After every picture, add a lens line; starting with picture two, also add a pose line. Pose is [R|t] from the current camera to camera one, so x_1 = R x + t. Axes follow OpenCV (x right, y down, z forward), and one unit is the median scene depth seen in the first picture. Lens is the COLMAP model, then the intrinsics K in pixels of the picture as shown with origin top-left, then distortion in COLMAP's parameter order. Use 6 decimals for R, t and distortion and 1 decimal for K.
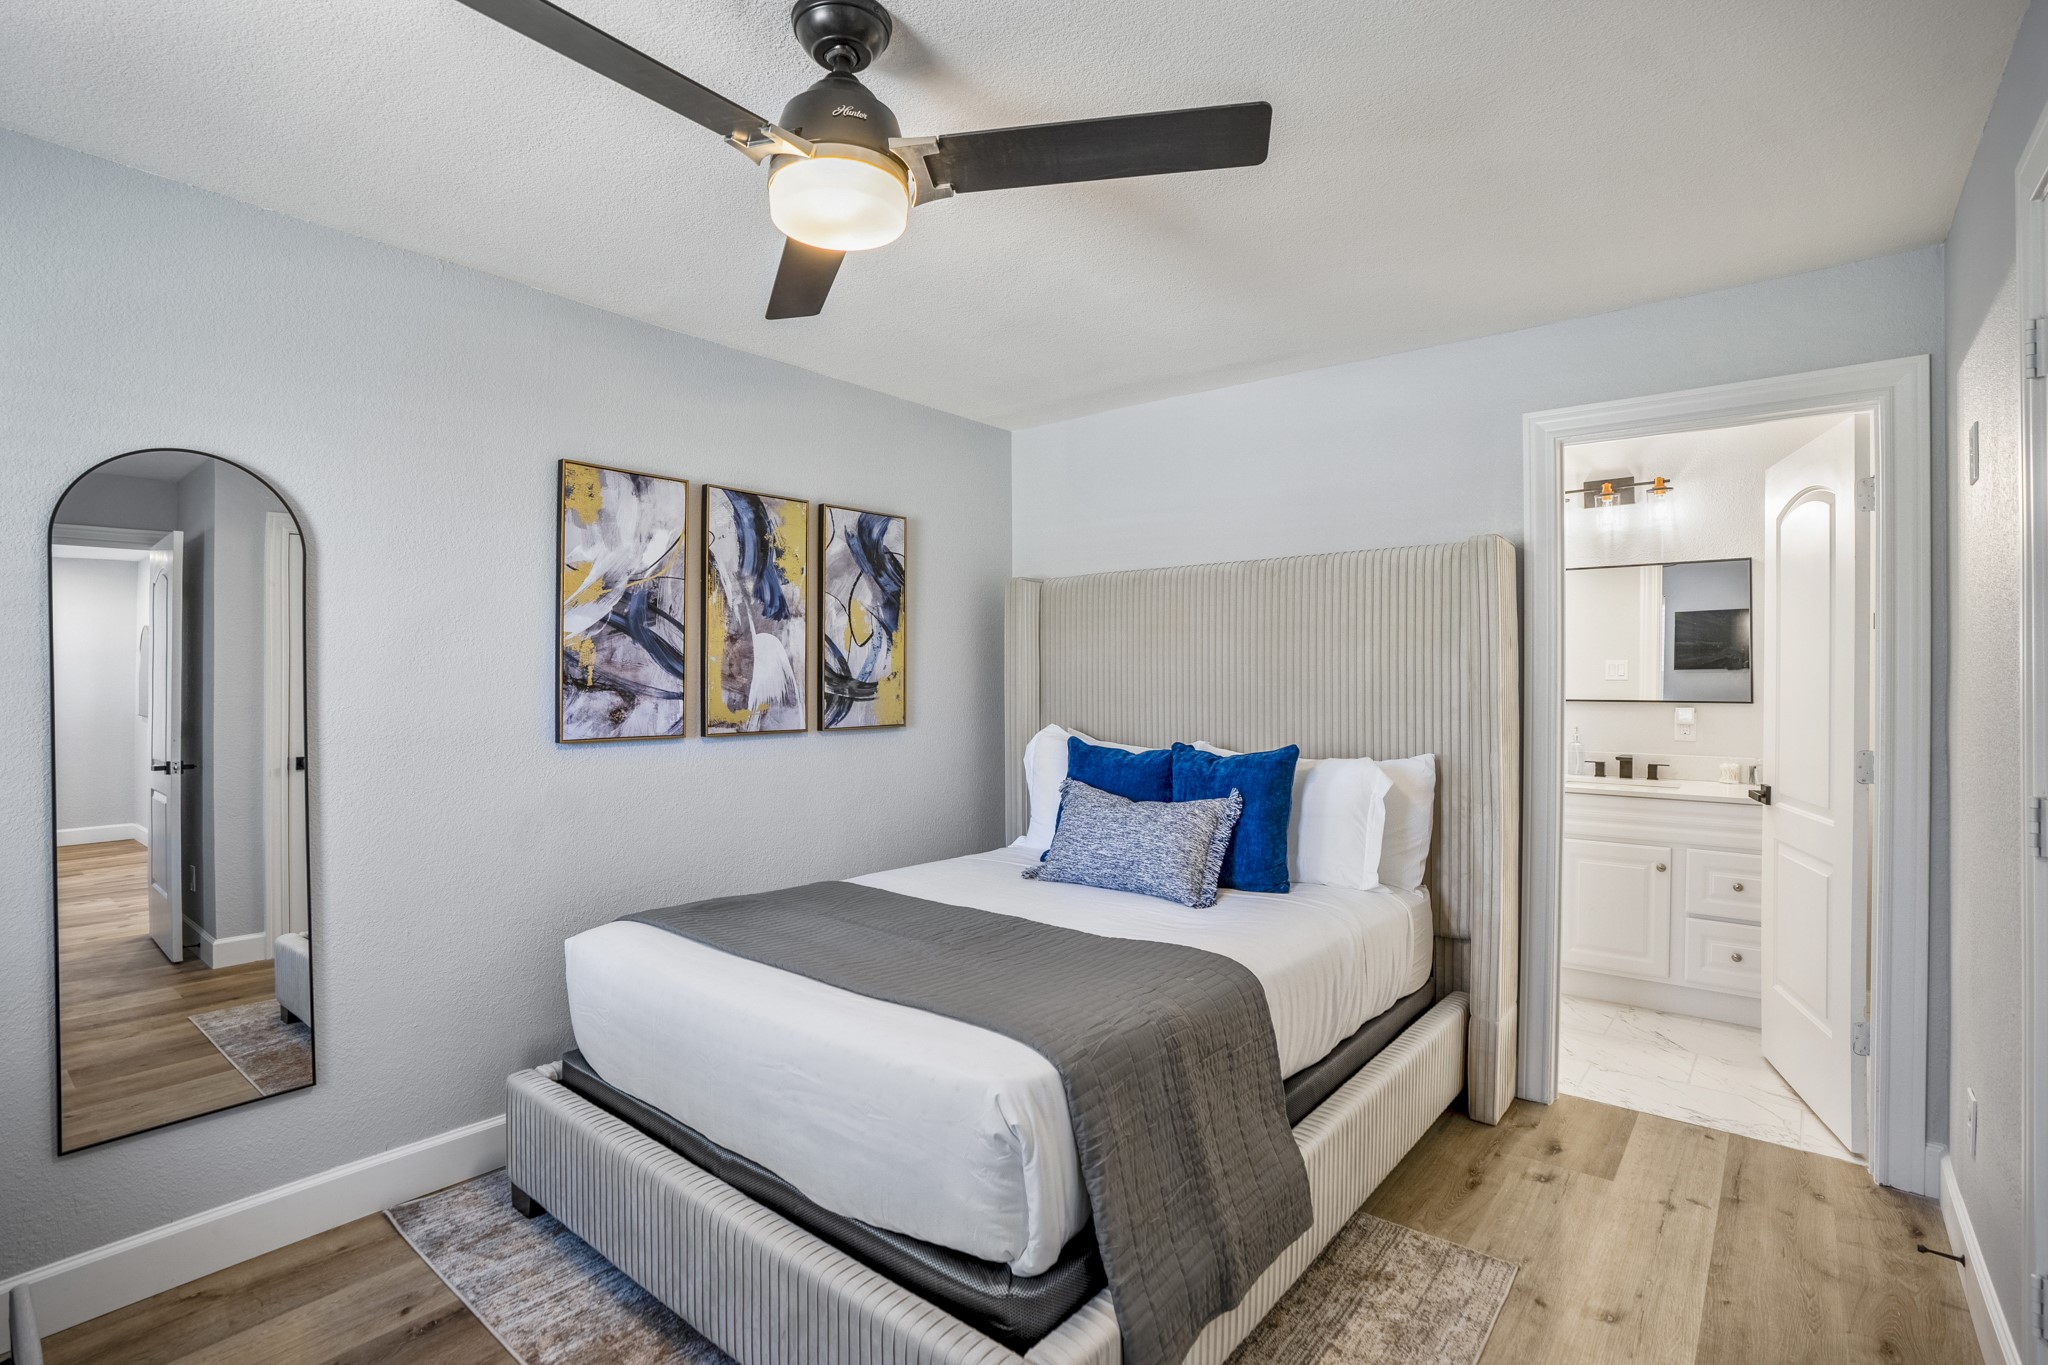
lens RADIAL K [[975.1, 0, 1014.7], [0, 975.1, 664.8], [0, 0, 1]] dist [-0.051924, 0.014533]
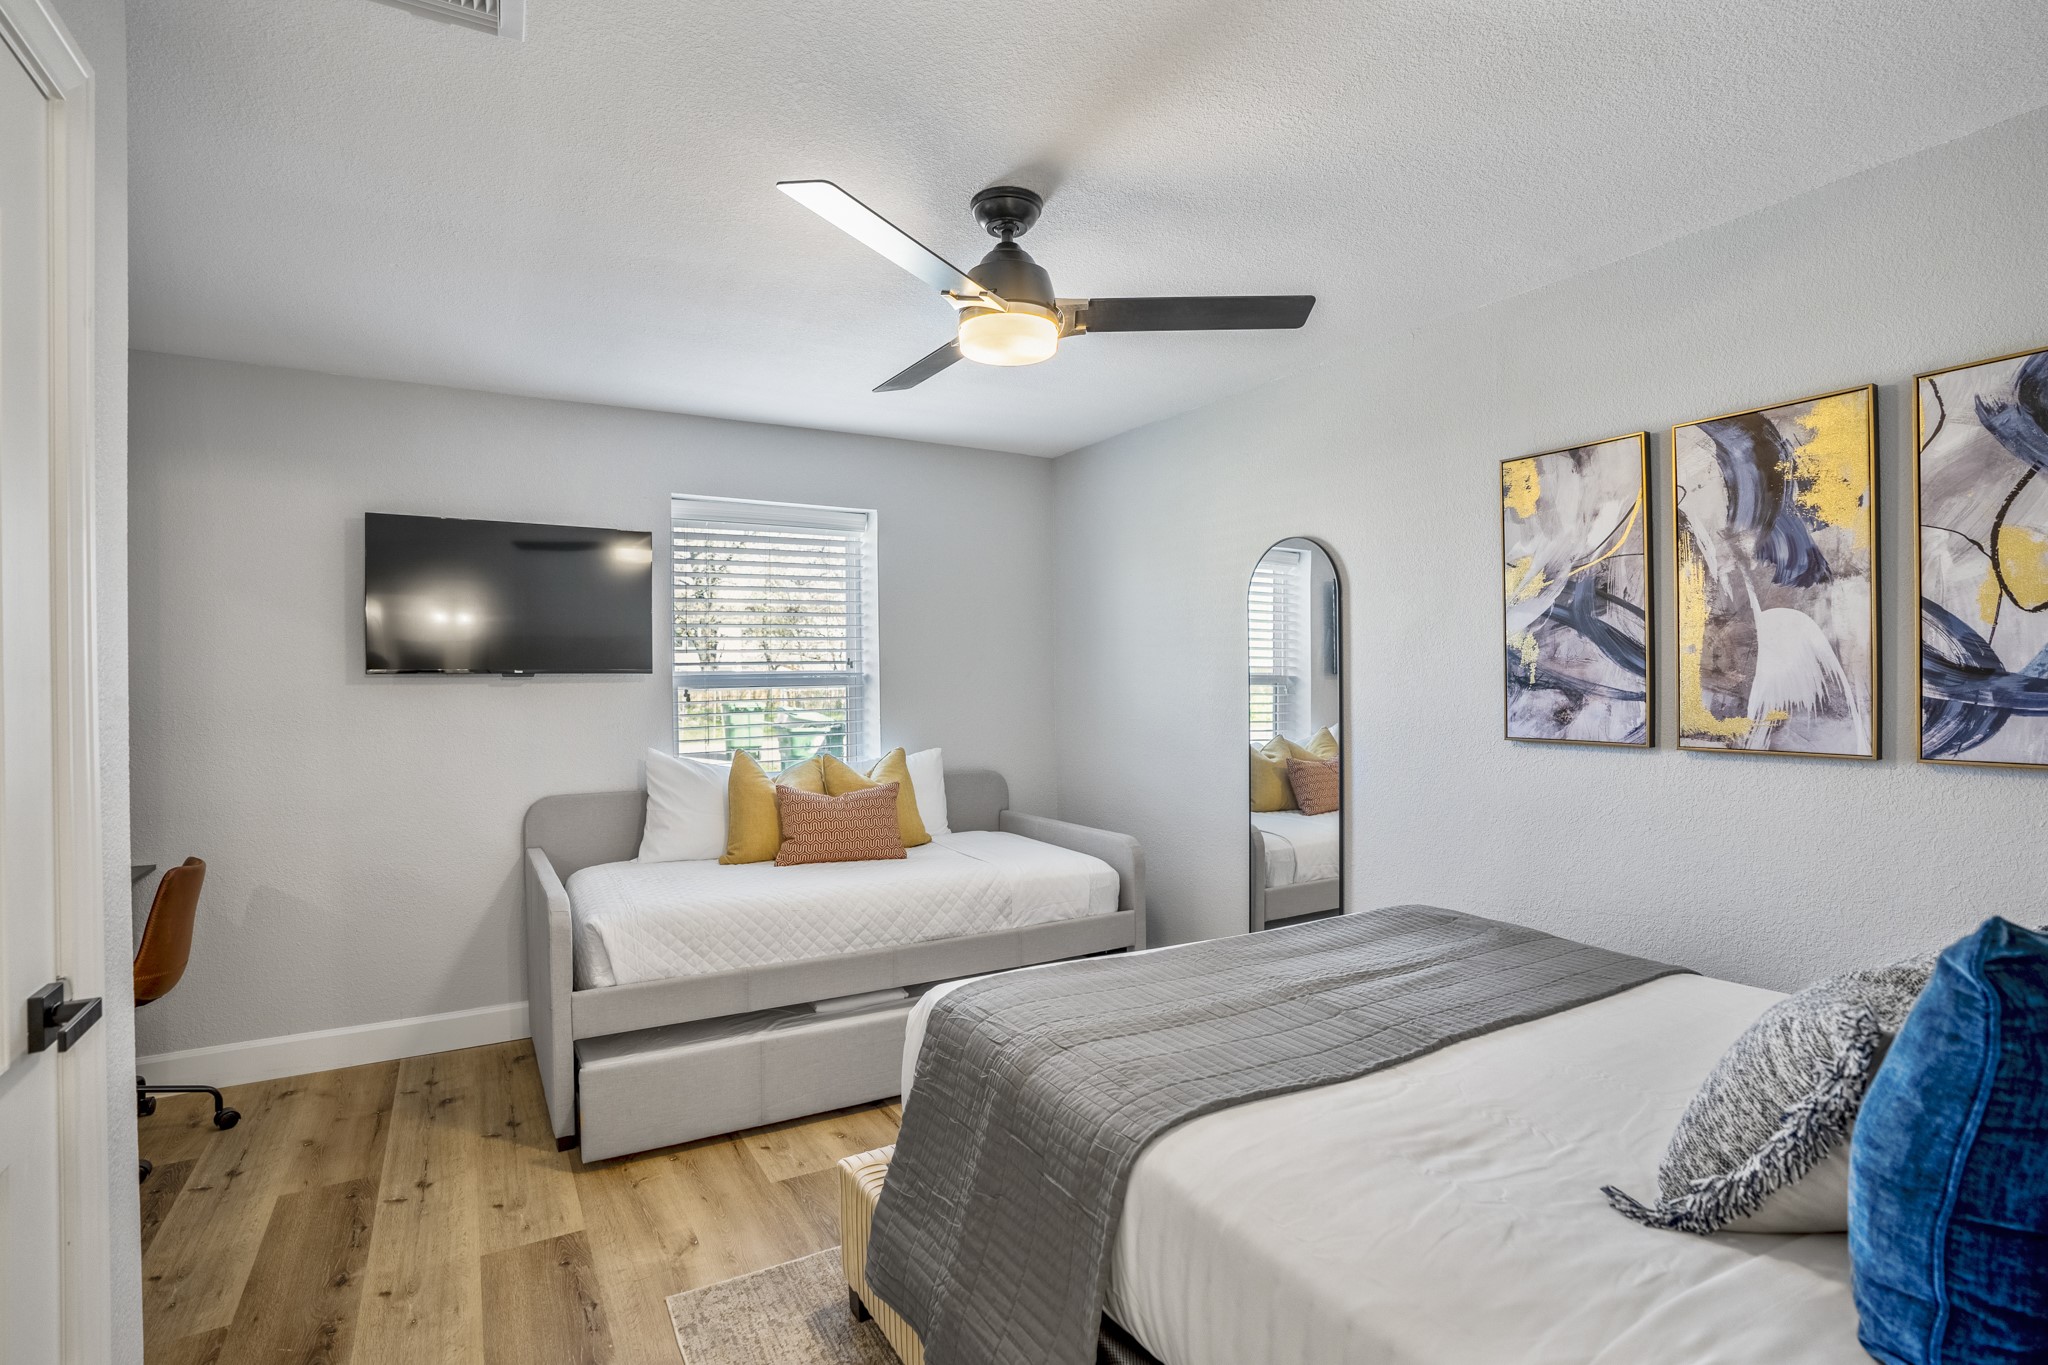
lens RADIAL K [[975.1, 0, 1020.3], [0, 975.1, 695.8], [0, 0, 1]] dist [-0.051924, 0.014533]
pose [[-0.347067, 0.011407, -0.937771, 0.585154], [0.012629, 0.999892, 0.007489, 0.018292], [0.937755, -0.009244, -0.347174, 0.770007]]
